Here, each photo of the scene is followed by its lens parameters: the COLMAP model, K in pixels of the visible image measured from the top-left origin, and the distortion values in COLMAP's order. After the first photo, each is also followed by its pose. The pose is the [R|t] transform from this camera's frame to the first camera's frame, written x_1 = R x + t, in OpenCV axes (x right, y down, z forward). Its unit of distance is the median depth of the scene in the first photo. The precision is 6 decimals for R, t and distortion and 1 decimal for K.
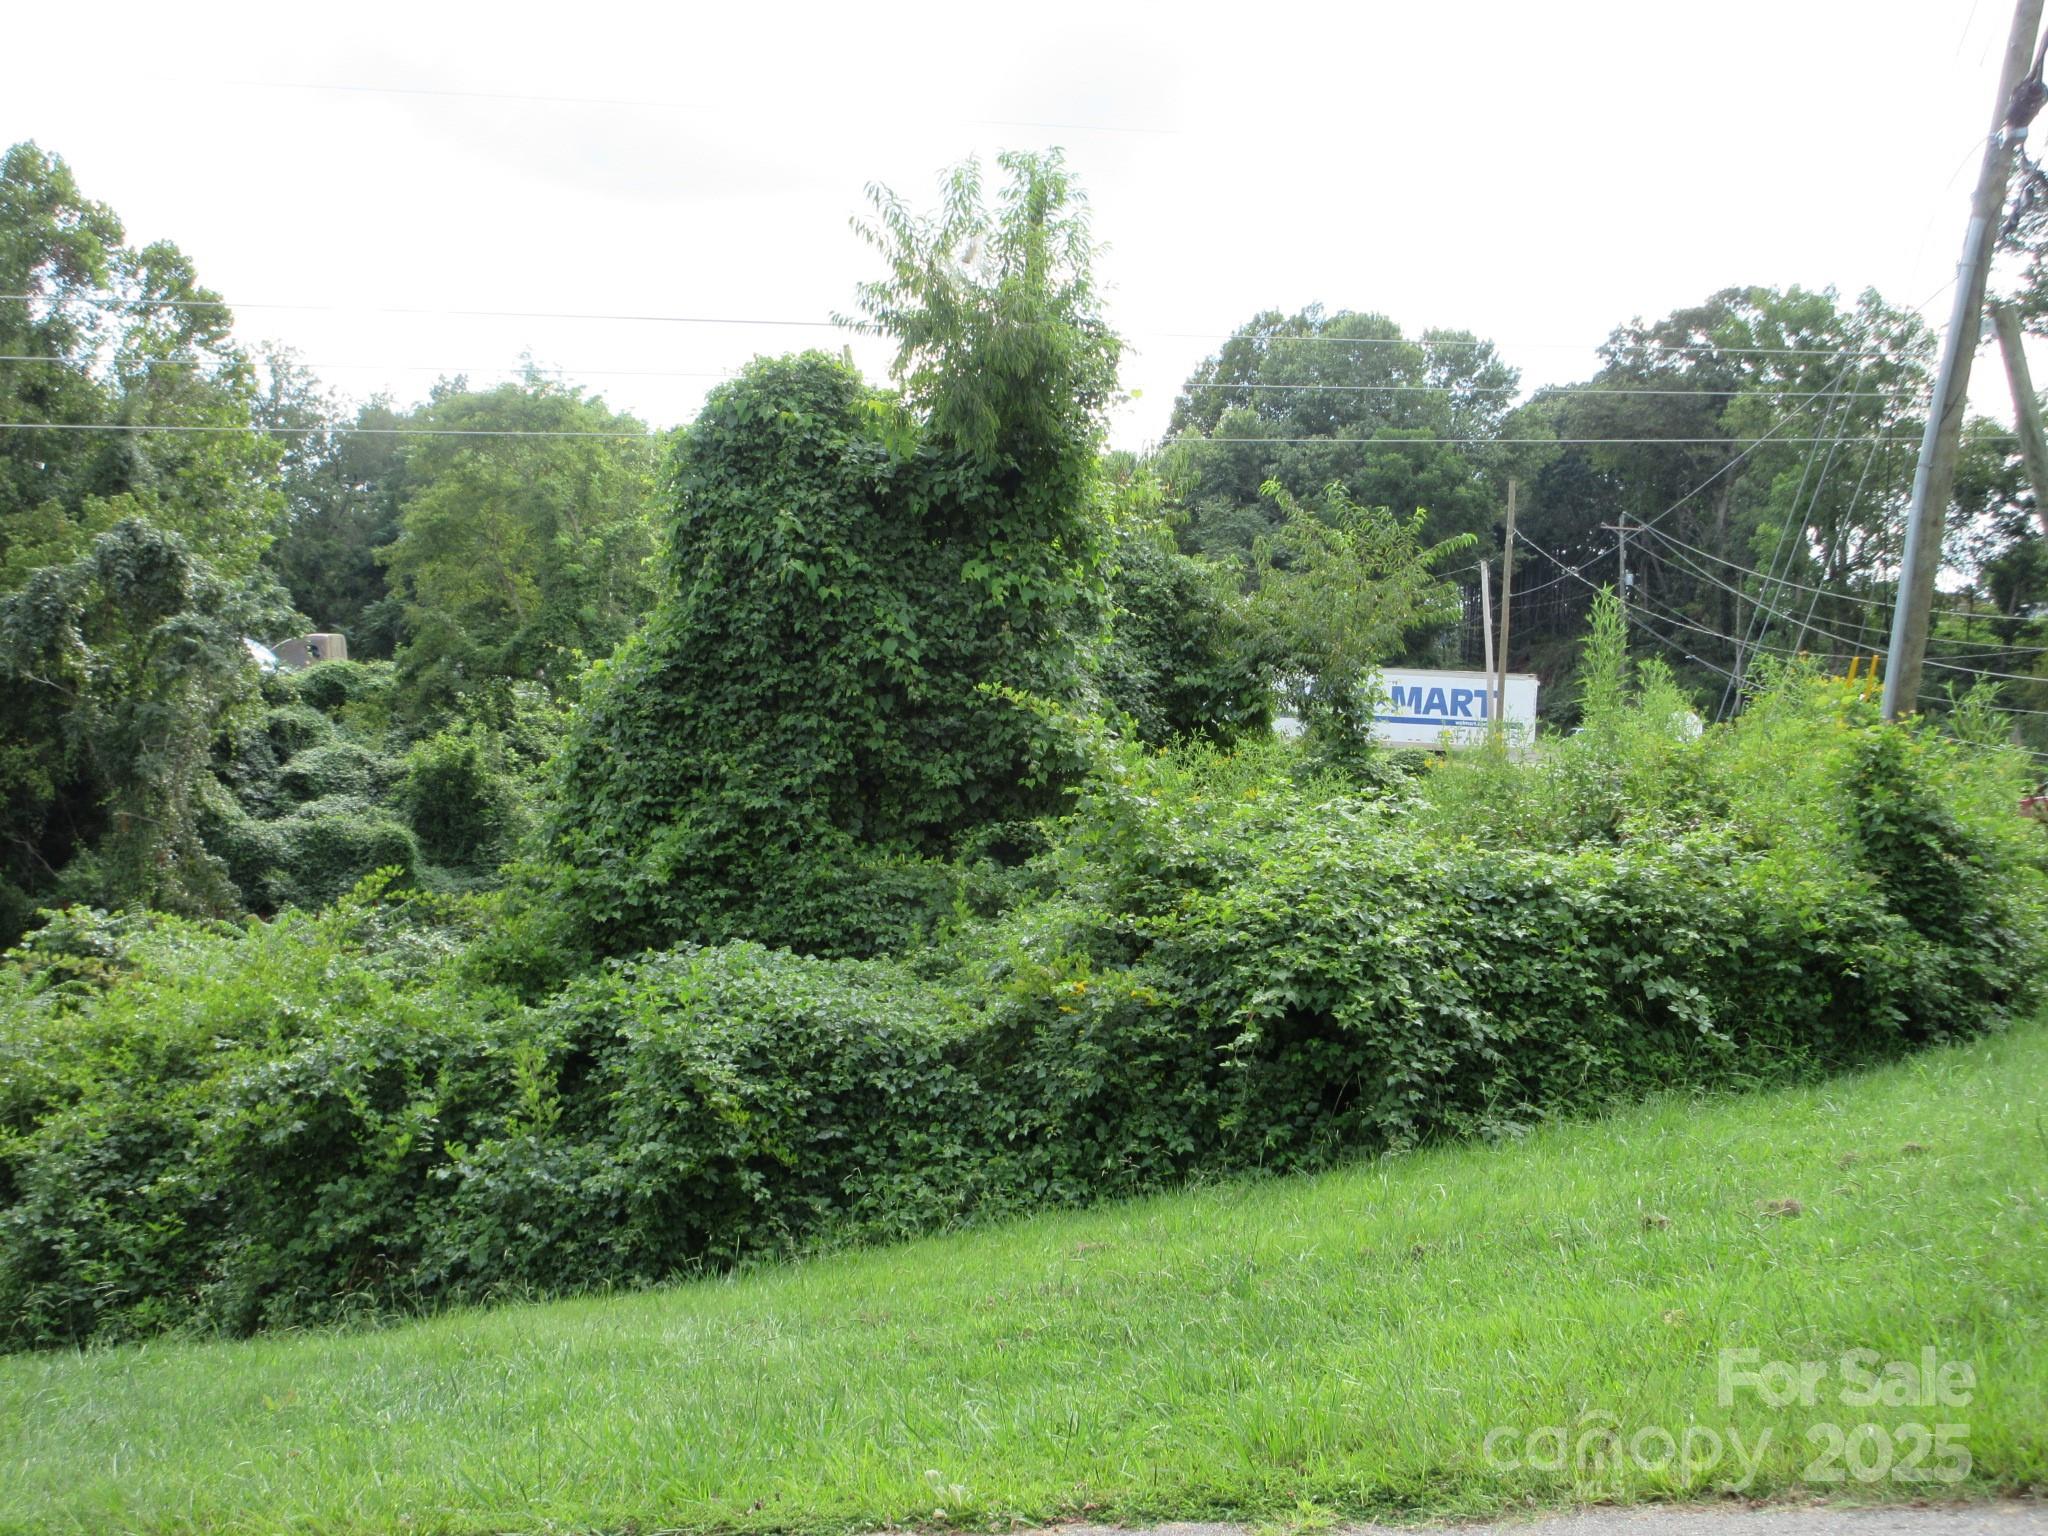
lens RADIAL K [[2105.3, 0, 1025.4], [0, 2105.3, 776.6], [0, 0, 1]] dist [-0.060101, 0.000000]
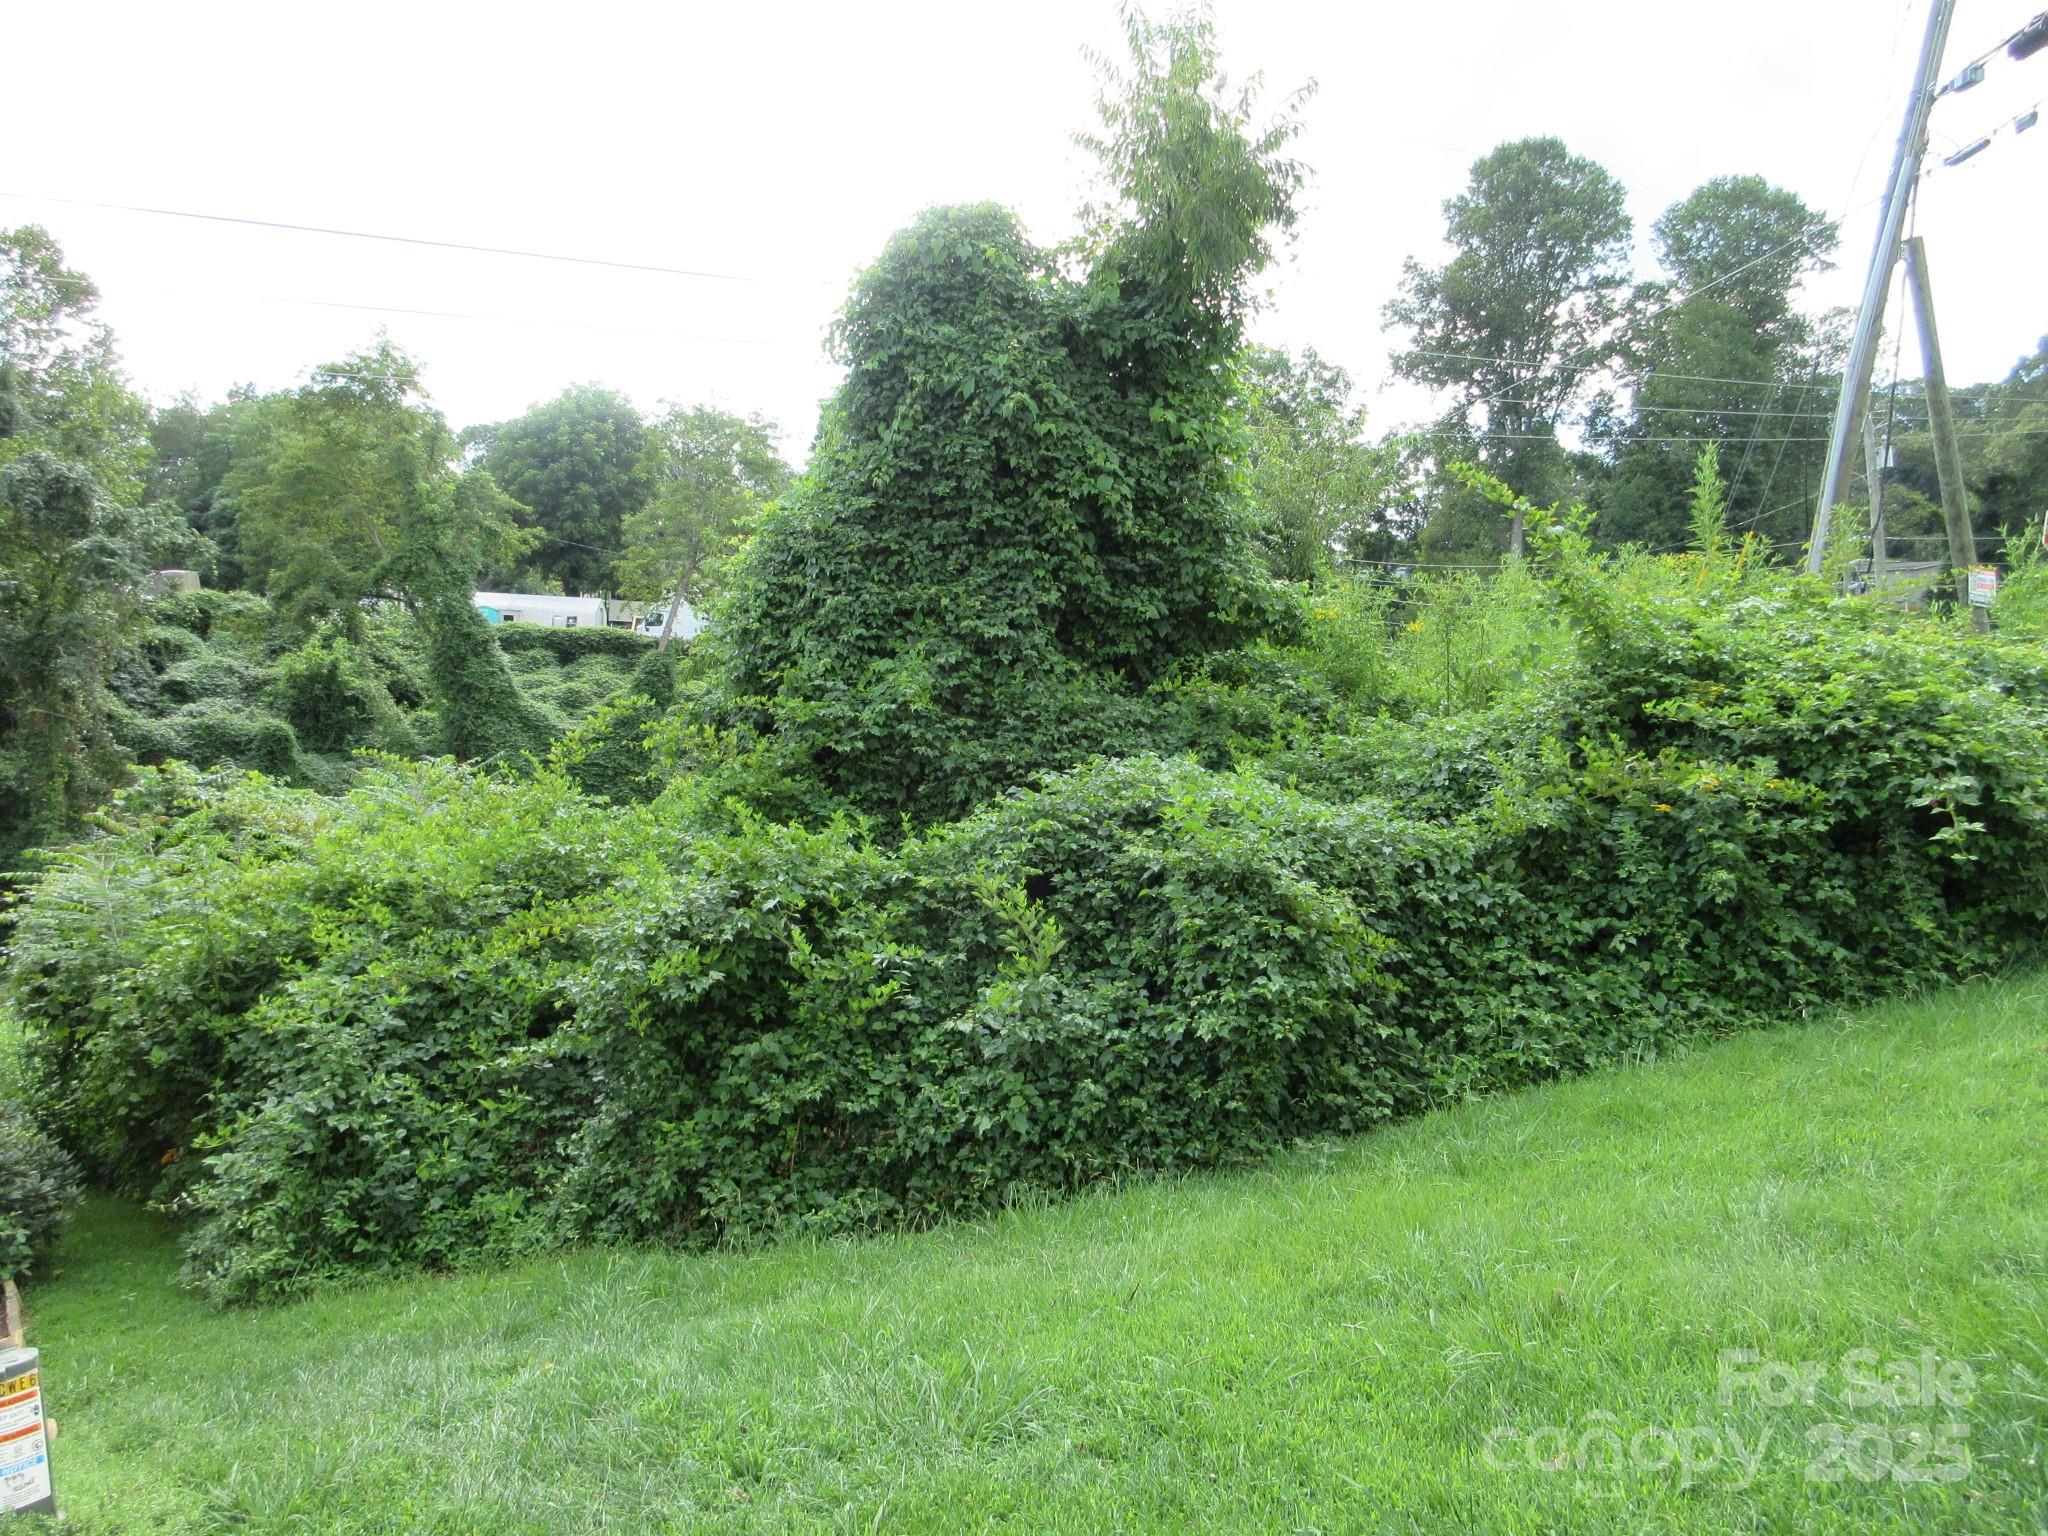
lens RADIAL K [[1484.0, 0, 1023.6], [0, 1484.0, 768.7], [0, 0, 1]] dist [-0.006936, -0.004814]
pose [[0.977747, -0.019563, 0.208875, -0.250049], [0.008387, 0.998492, 0.054256, 0.037373], [-0.209621, -0.051296, 0.976436, 0.281755]]
